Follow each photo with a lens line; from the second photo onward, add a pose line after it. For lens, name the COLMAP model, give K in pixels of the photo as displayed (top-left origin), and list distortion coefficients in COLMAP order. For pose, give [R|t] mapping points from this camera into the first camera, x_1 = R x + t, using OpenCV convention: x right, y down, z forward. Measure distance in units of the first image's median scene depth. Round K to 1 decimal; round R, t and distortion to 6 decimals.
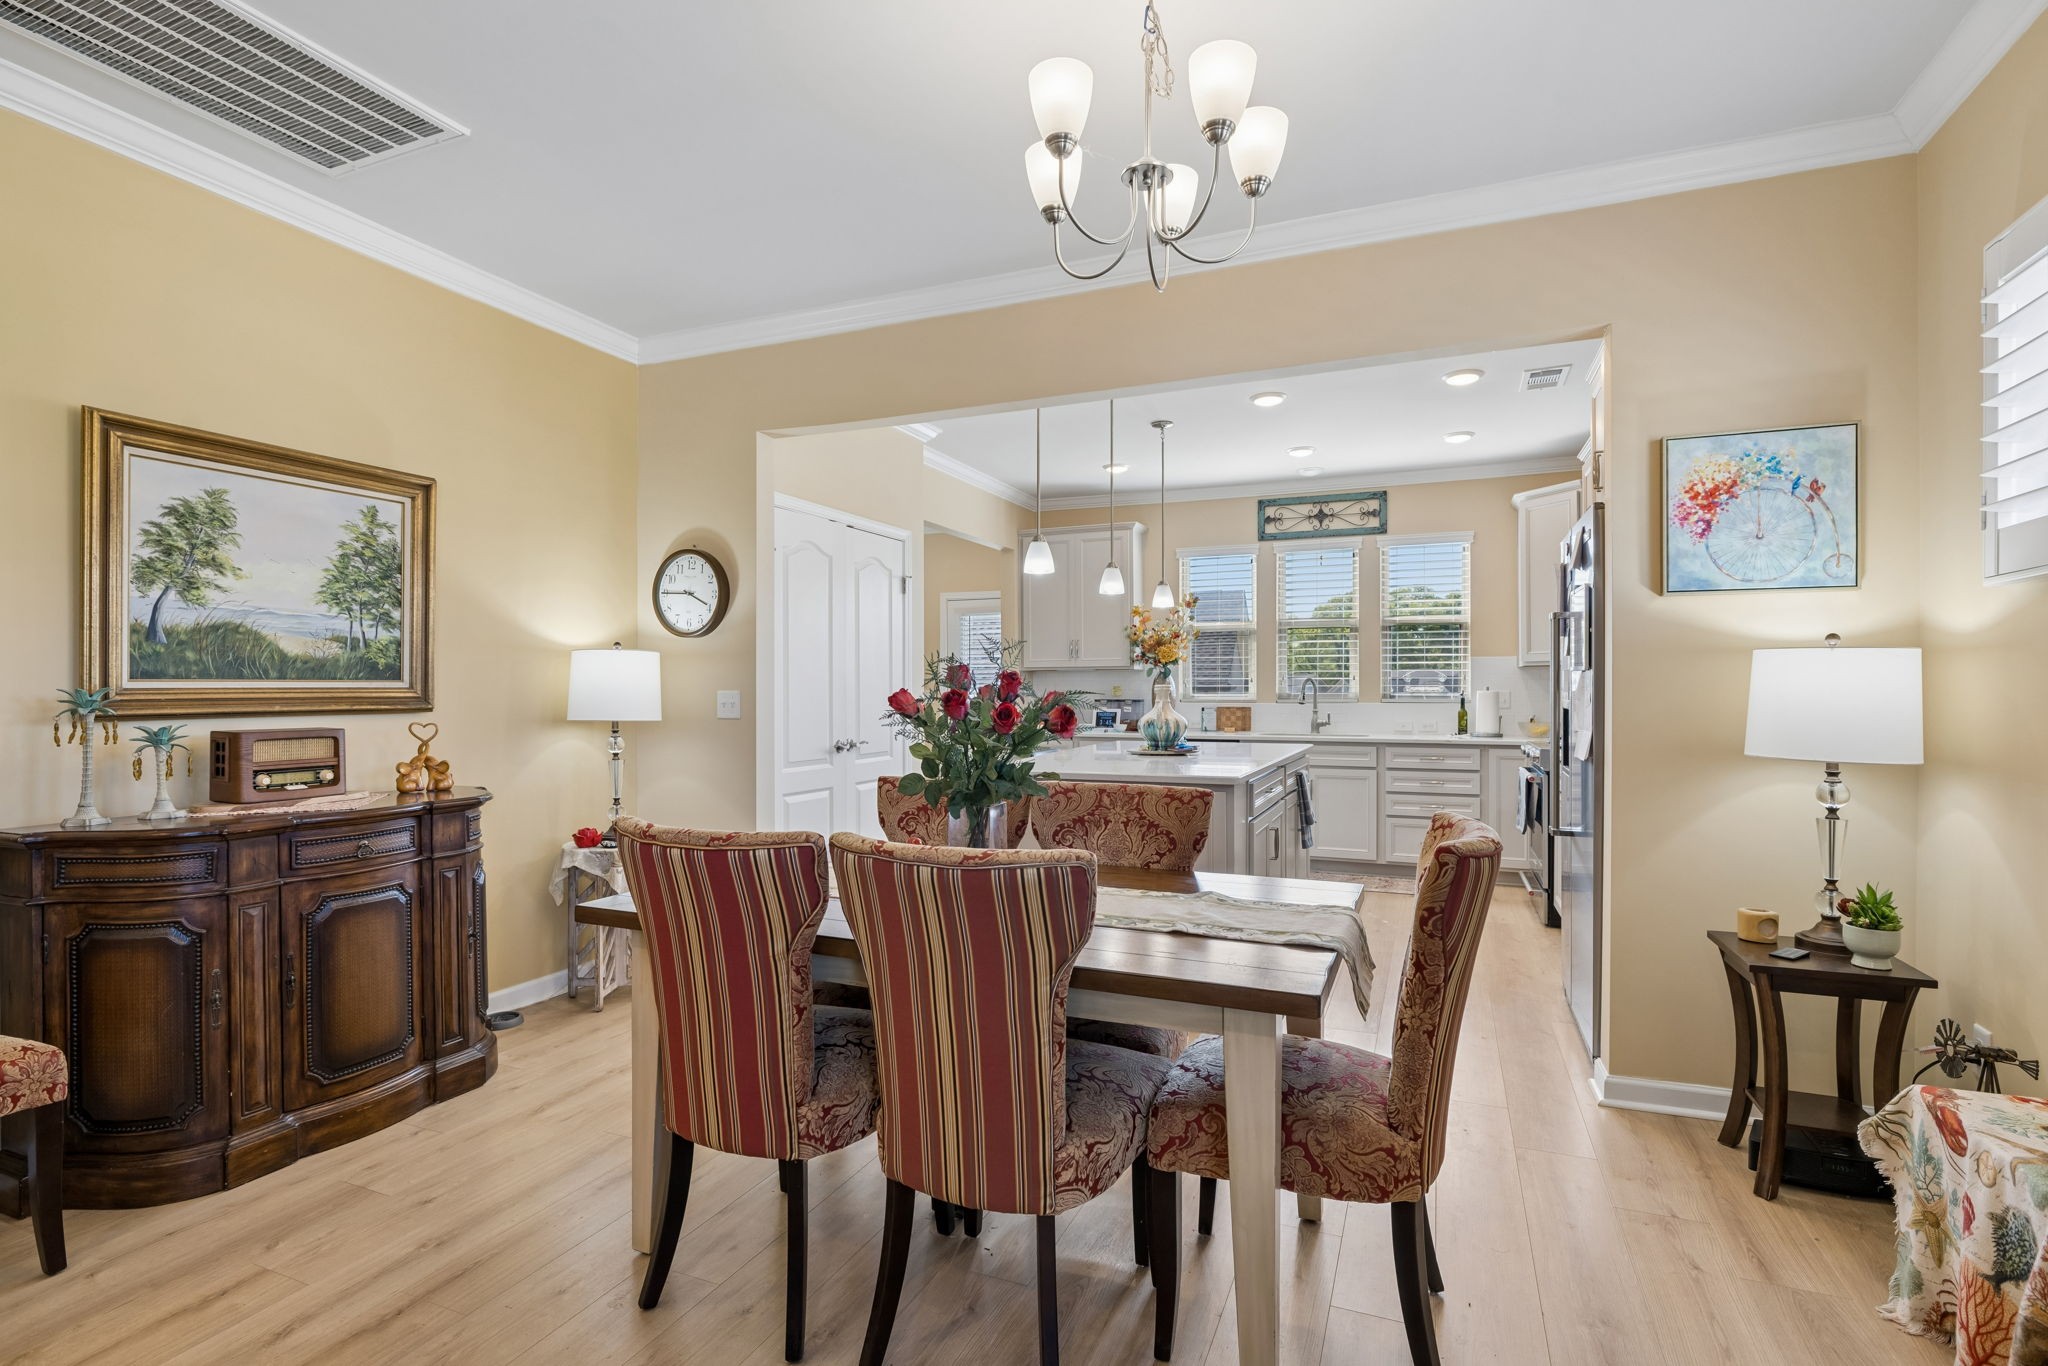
lens RADIAL K [[962.1, 0, 1026.9], [0, 962.1, 691.5], [0, 0, 1]] dist [-0.010201, 0.003151]
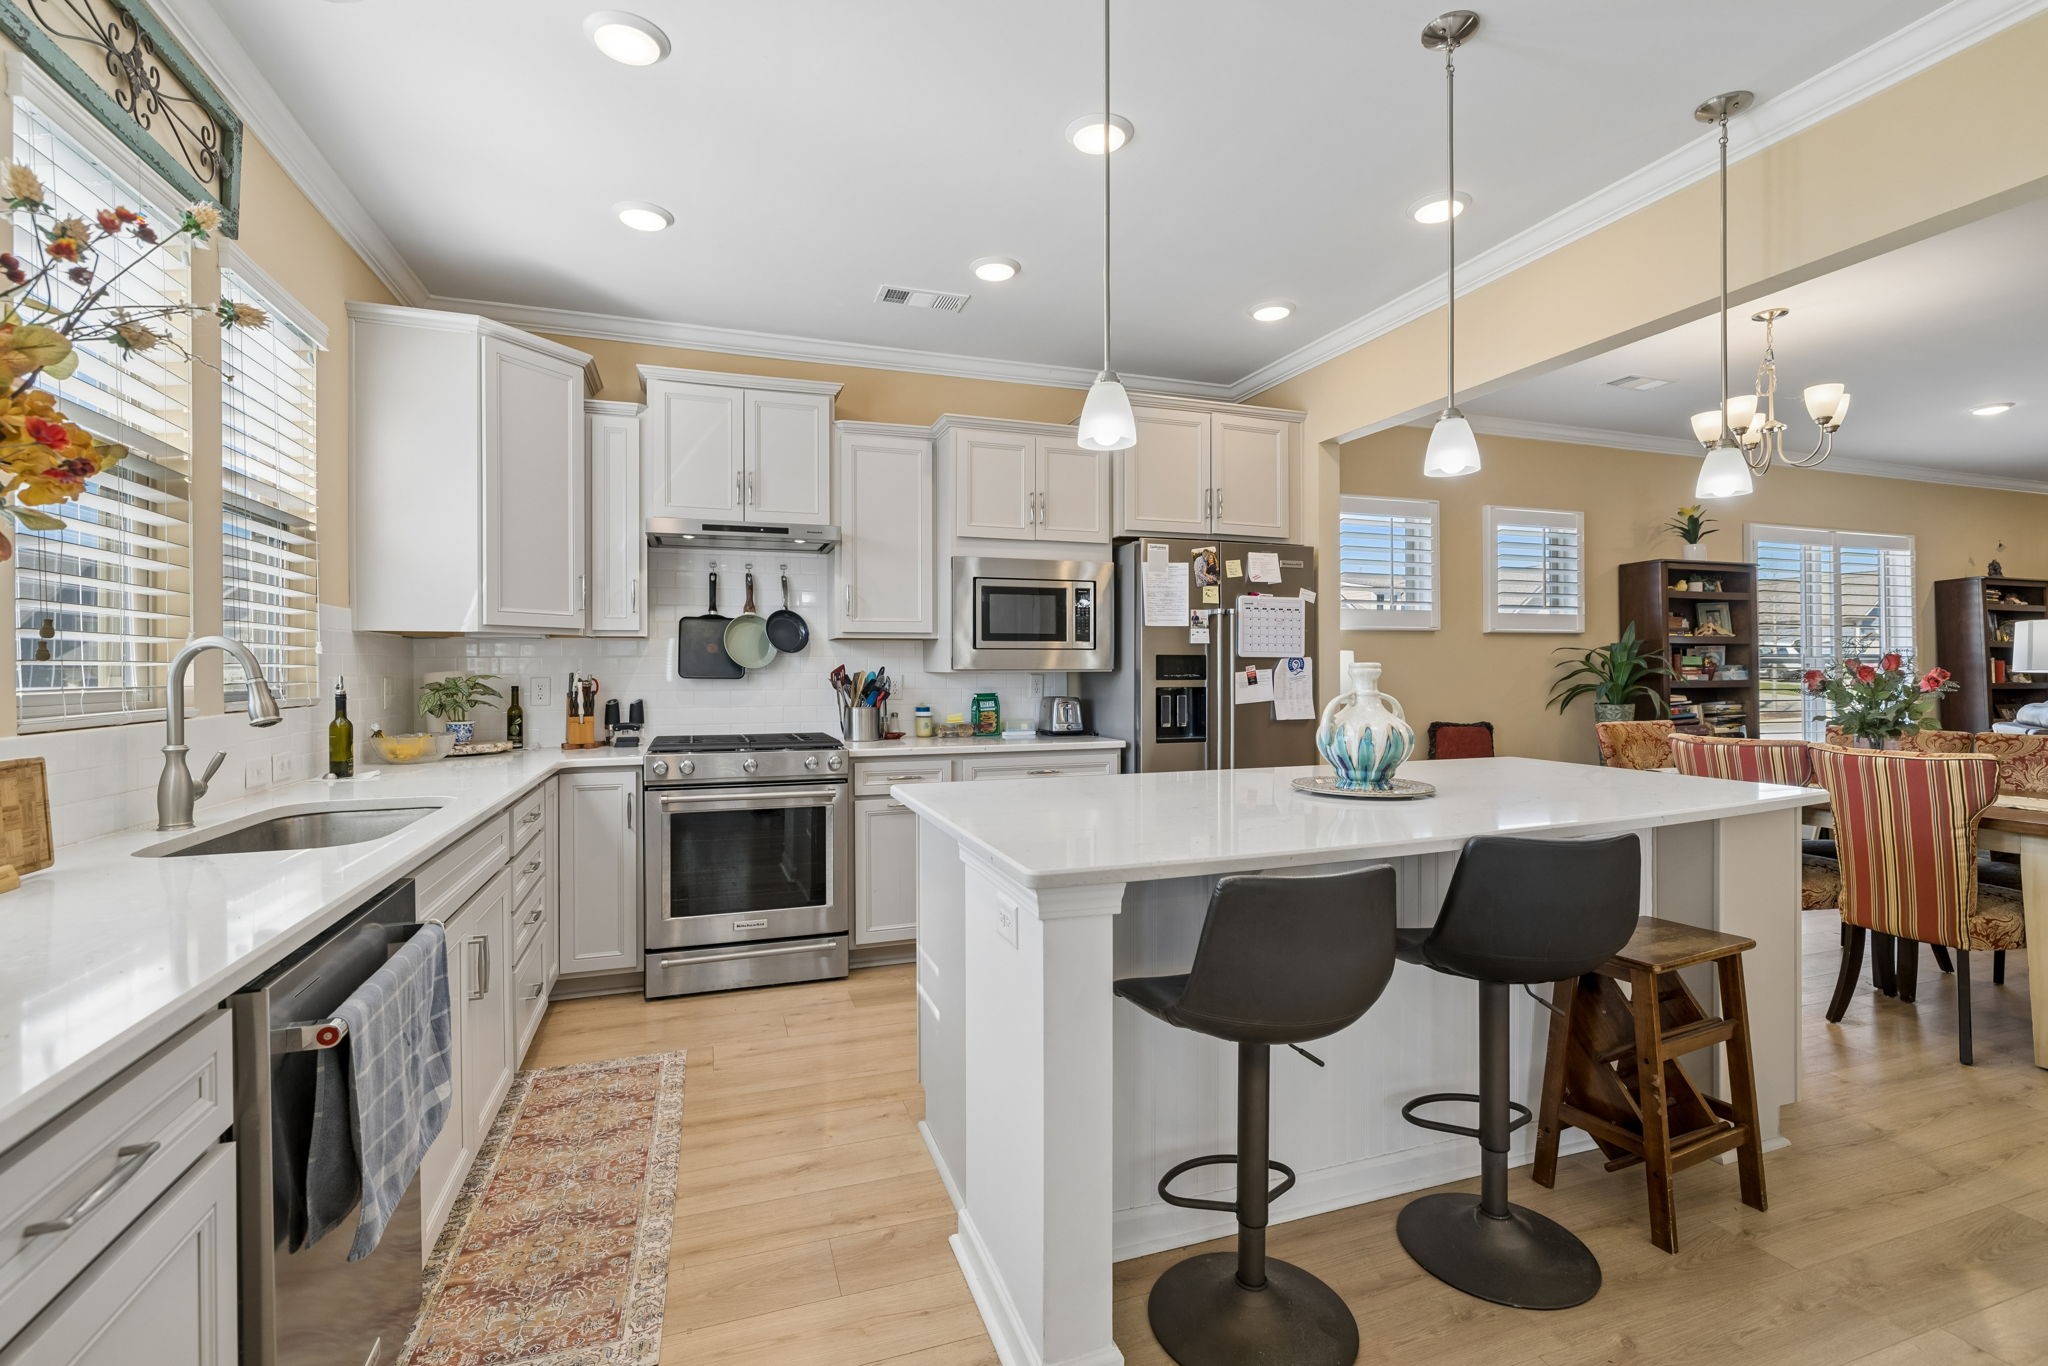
lens RADIAL K [[892.3, 0, 1032.8], [0, 892.3, 687.2], [0, 0, 1]] dist [0.001982, 0.001117]
pose [[-0.673834, -0.007497, 0.738845, -0.077657], [0.007003, 0.999839, 0.016532, -0.001275], [-0.738849, 0.016314, -0.673673, 1.126177]]
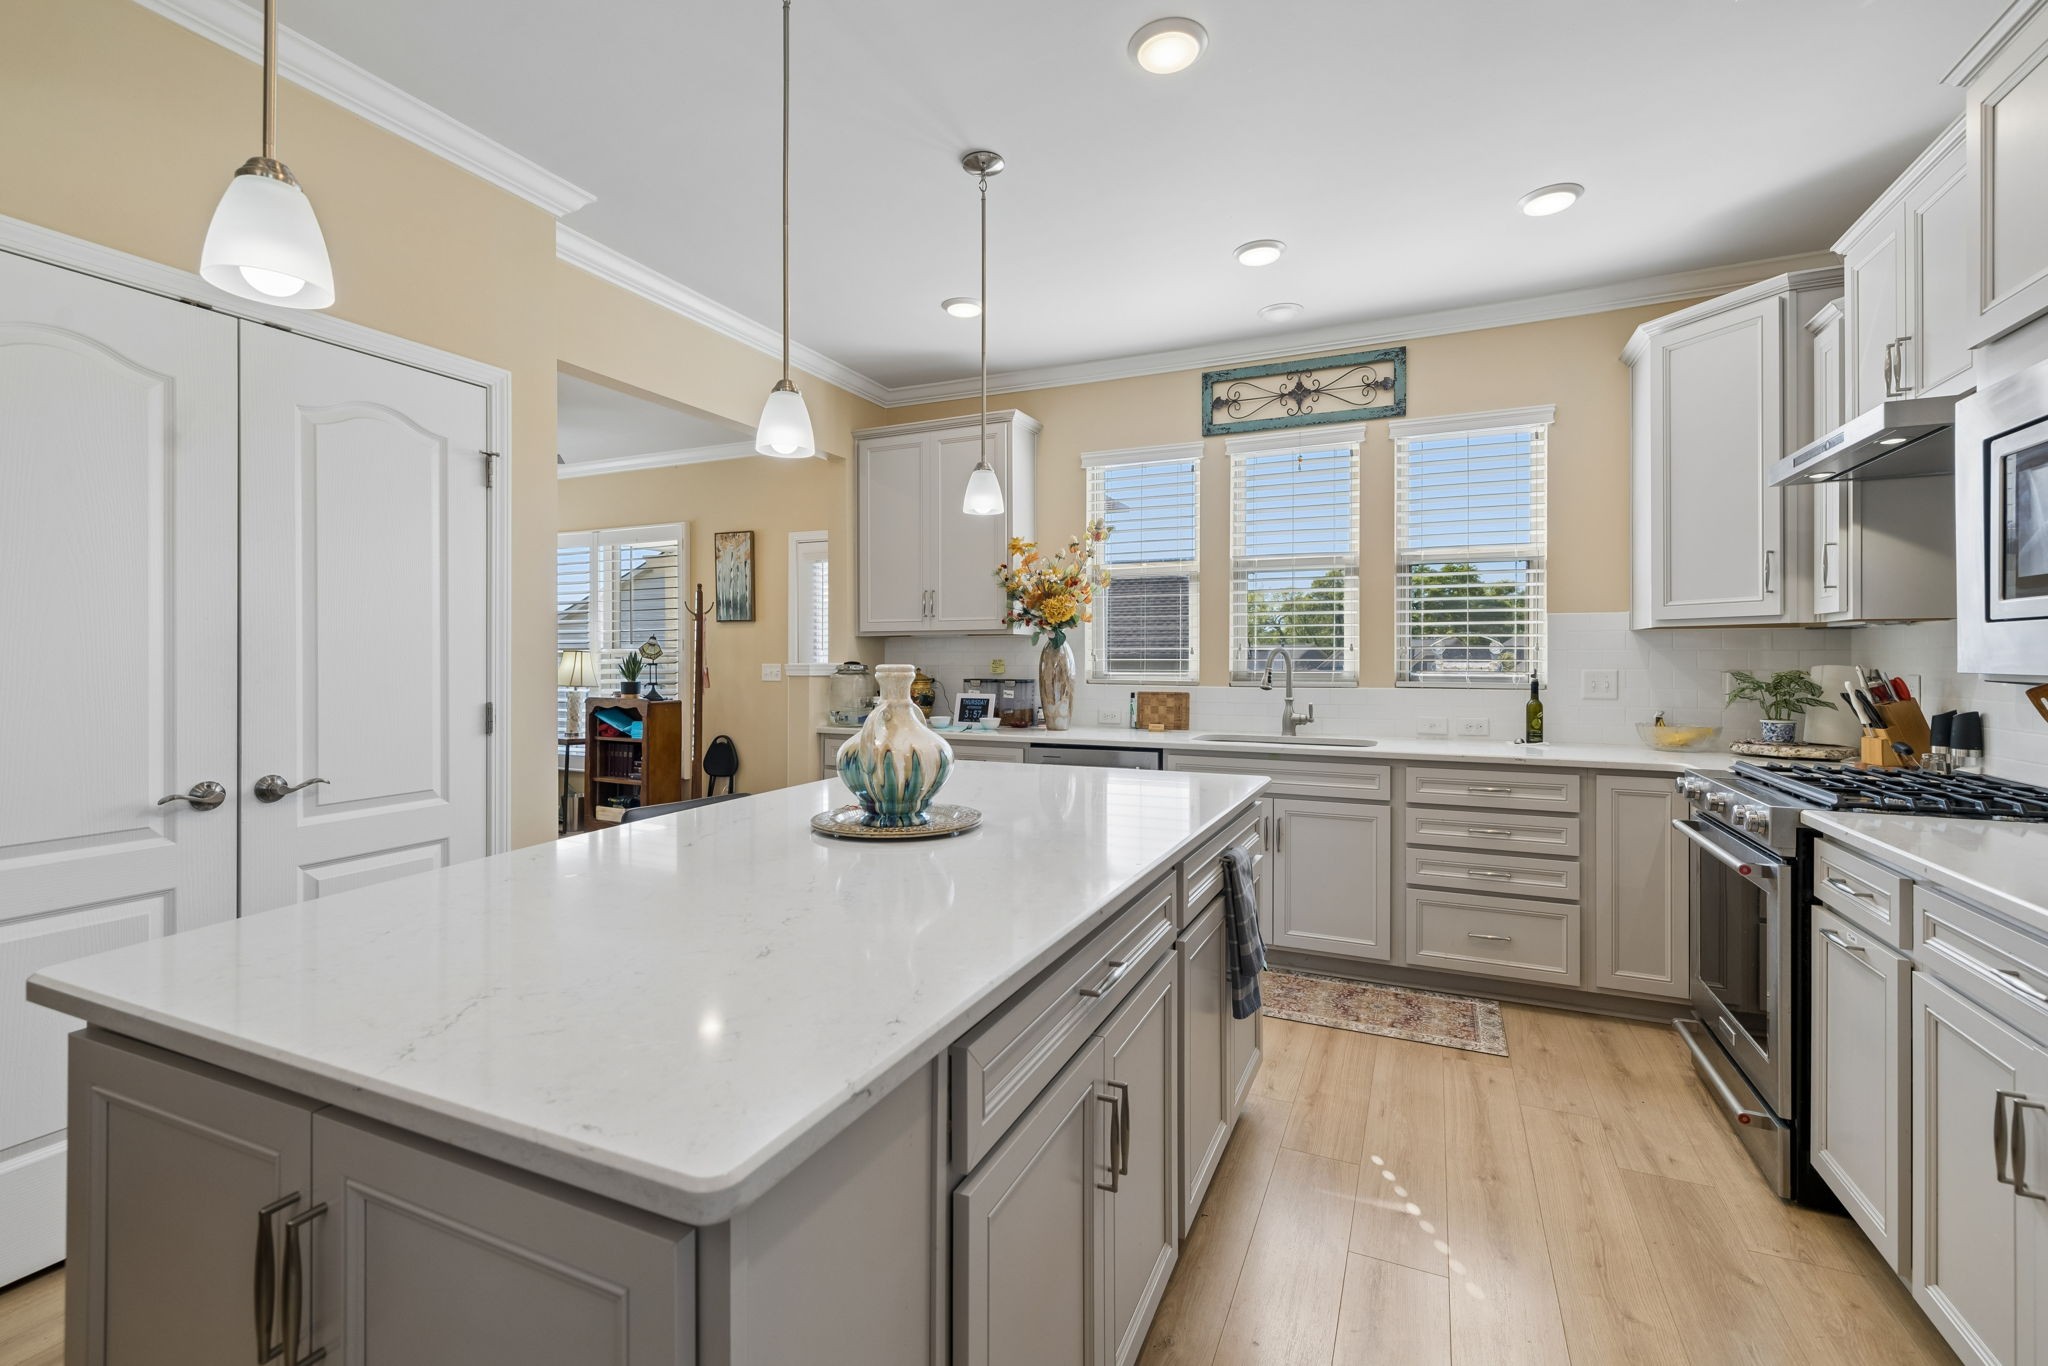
lens RADIAL K [[892.3, 0, 1012.3], [0, 892.3, 660.1], [0, 0, 1]] dist [0.001982, 0.001117]
pose [[0.999434, 0.002829, -0.033508, 0.157204], [-0.002788, 0.999995, 0.001279, -0.007255], [0.033511, -0.001184, 0.999438, 0.464826]]
